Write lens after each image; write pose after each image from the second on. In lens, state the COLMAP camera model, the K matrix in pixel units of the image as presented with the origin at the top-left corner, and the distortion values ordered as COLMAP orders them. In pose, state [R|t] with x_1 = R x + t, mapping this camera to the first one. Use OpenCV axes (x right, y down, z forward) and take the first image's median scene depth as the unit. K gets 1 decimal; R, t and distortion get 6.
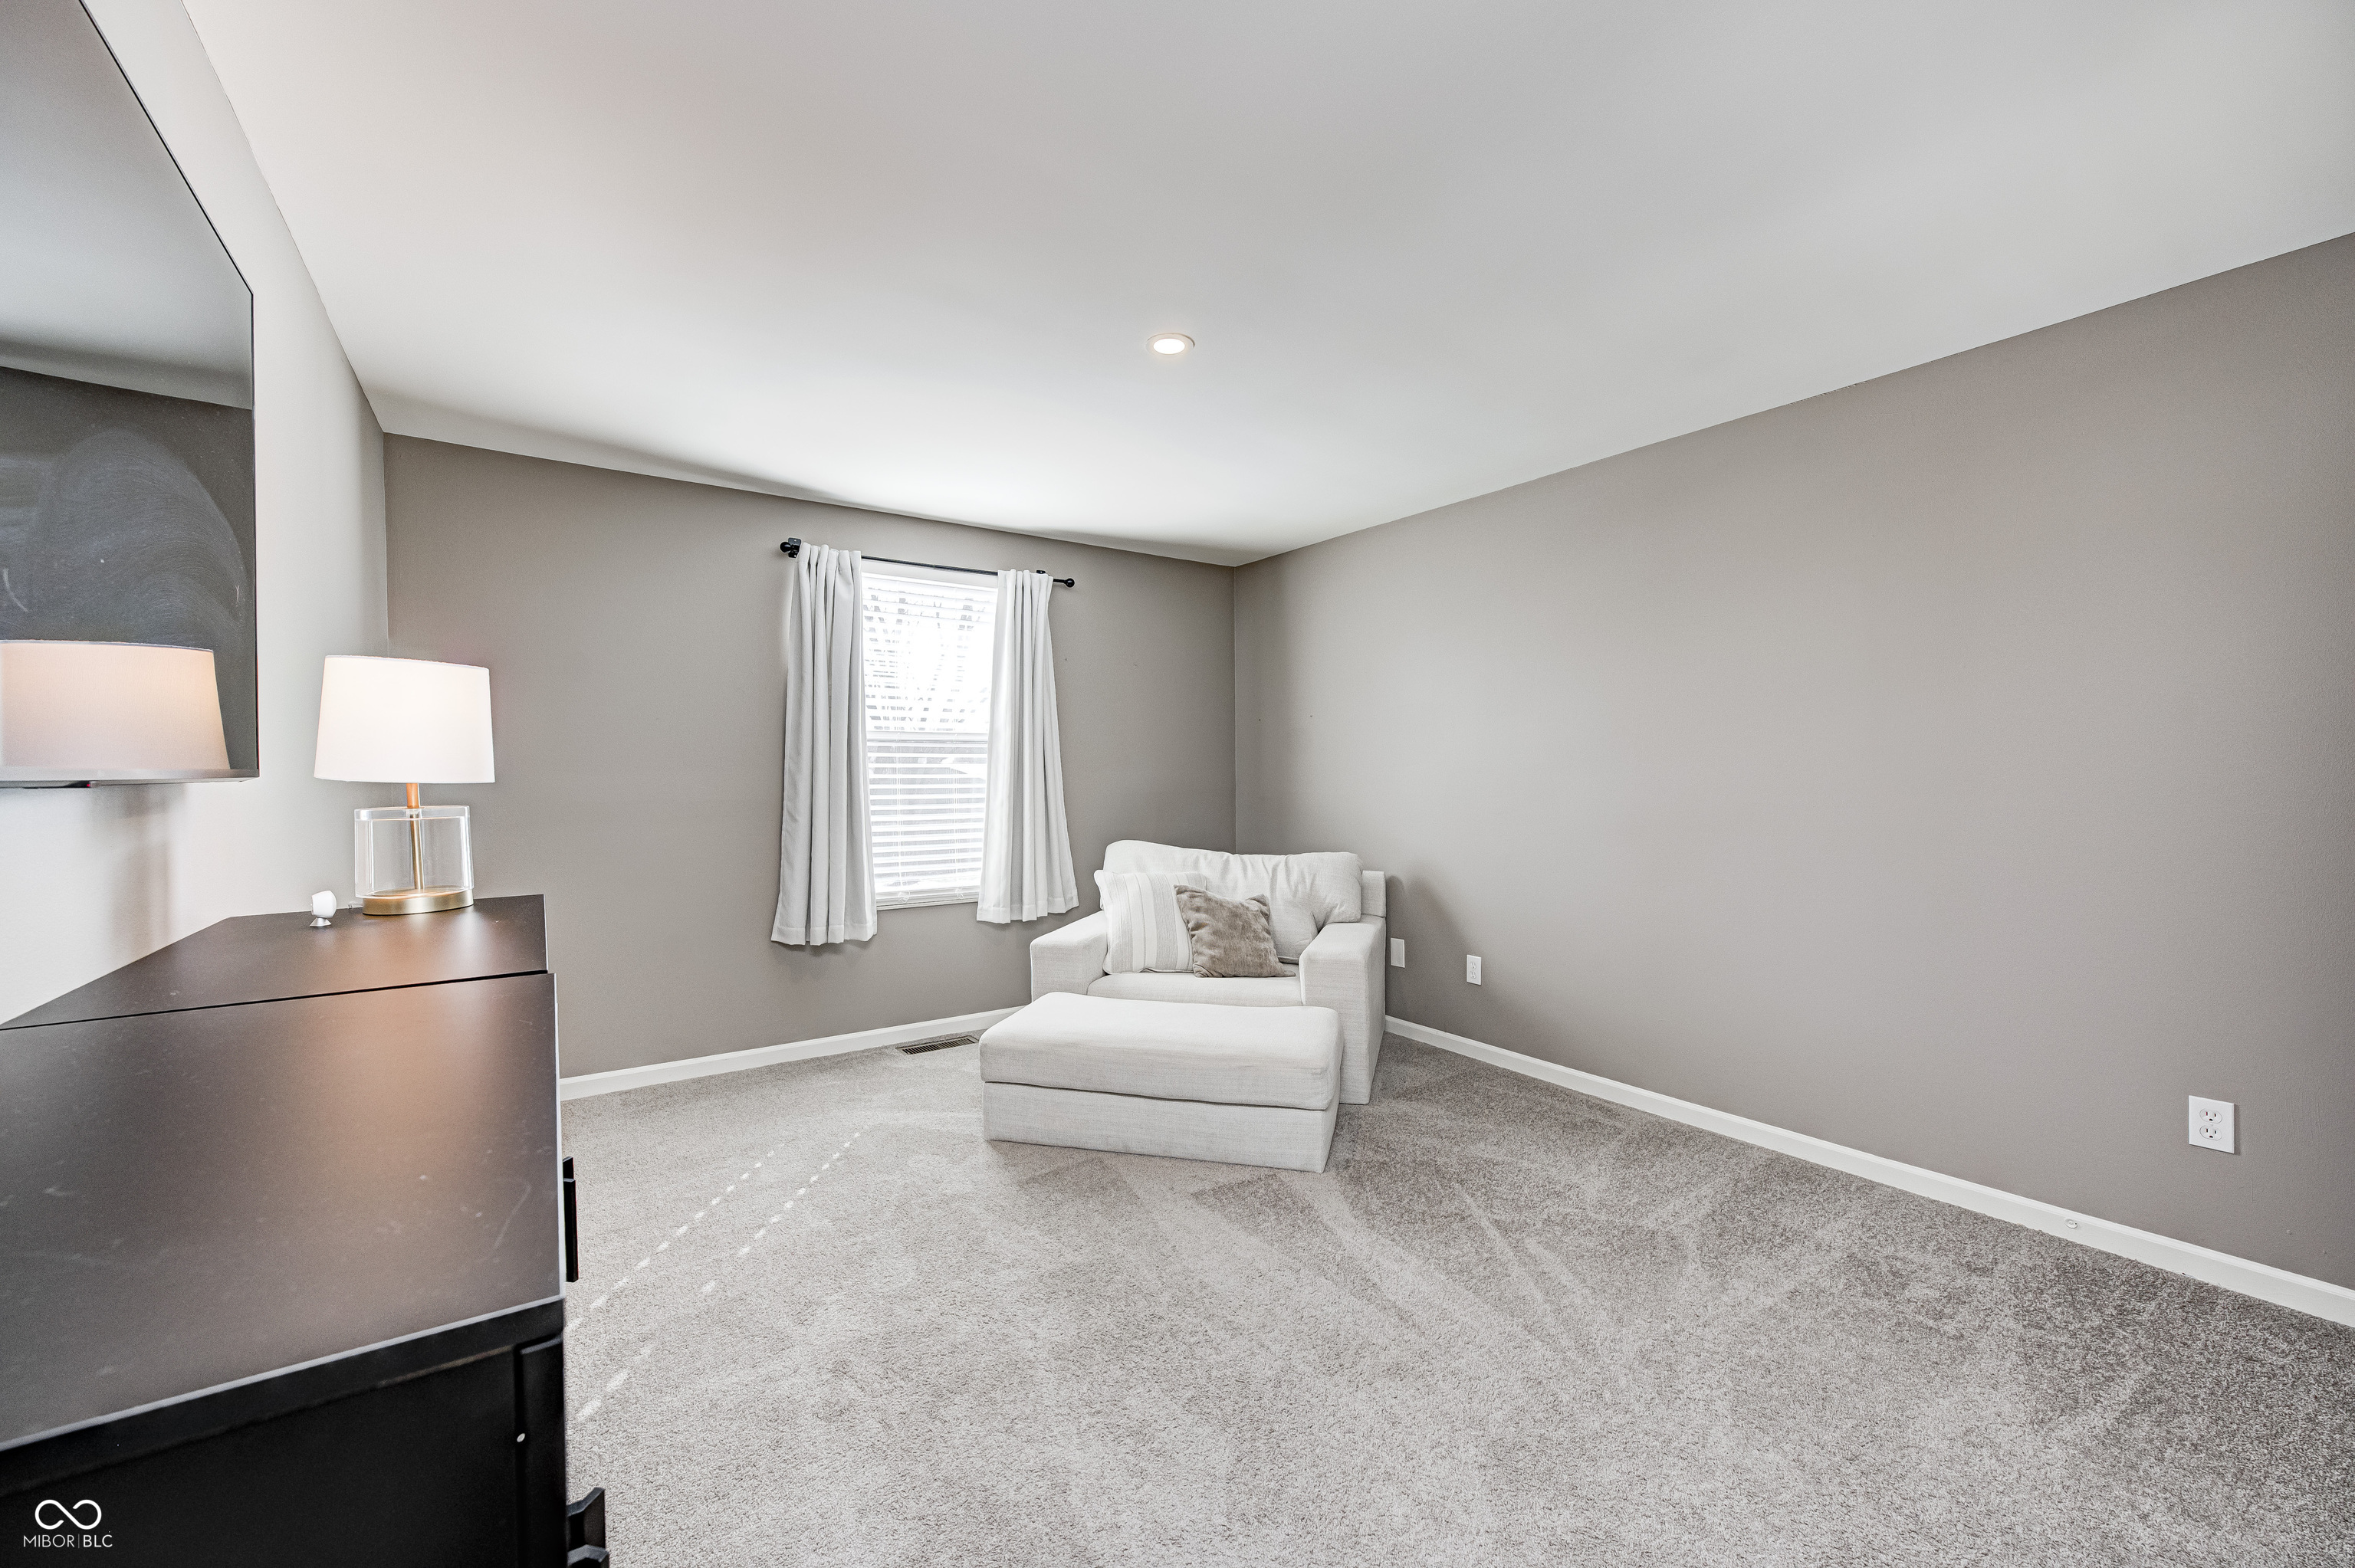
lens RADIAL K [[923.6, 0, 1174.2], [0, 923.6, 785.7], [0, 0, 1]] dist [0.001231, 0.000061]
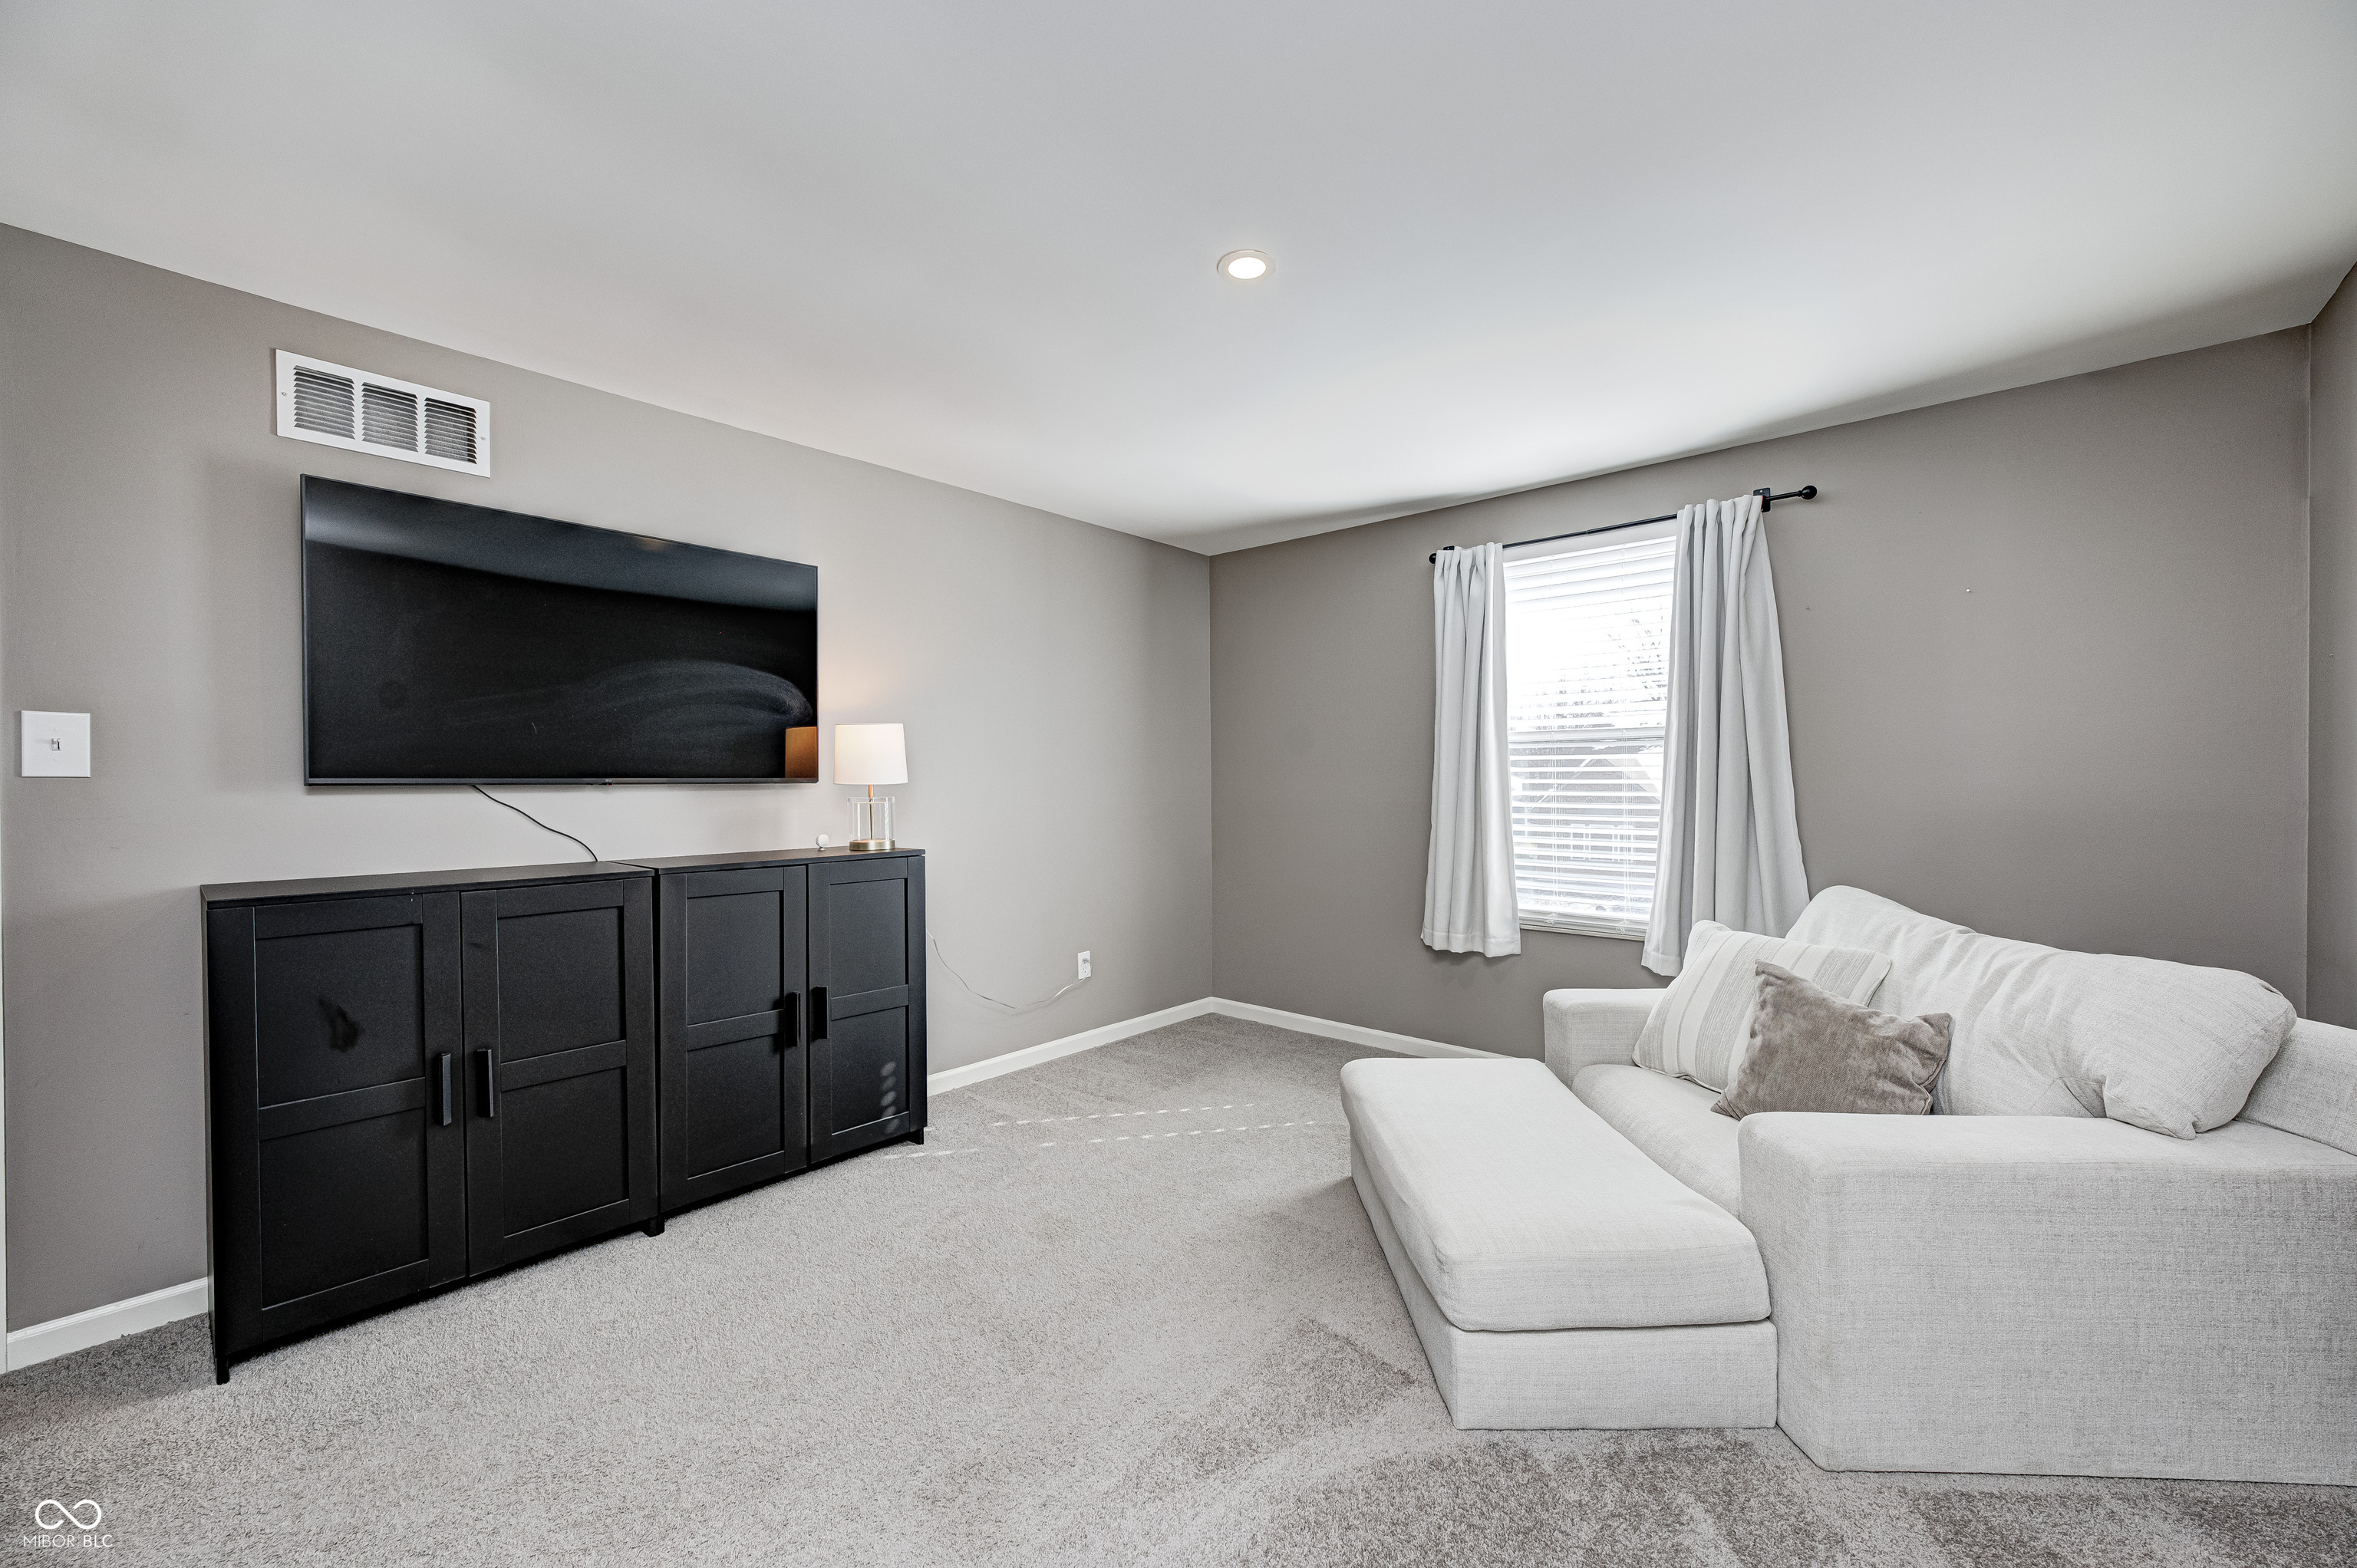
lens RADIAL K [[907.8, 0, 1180.6], [0, 907.8, 791.3], [0, 0, 1]] dist [0.000799, 0.000117]
pose [[0.248401, 0.011971, -0.968583, 0.474887], [-0.012767, 0.999877, 0.009083, -0.004469], [0.968573, 0.010109, 0.248524, 0.460522]]
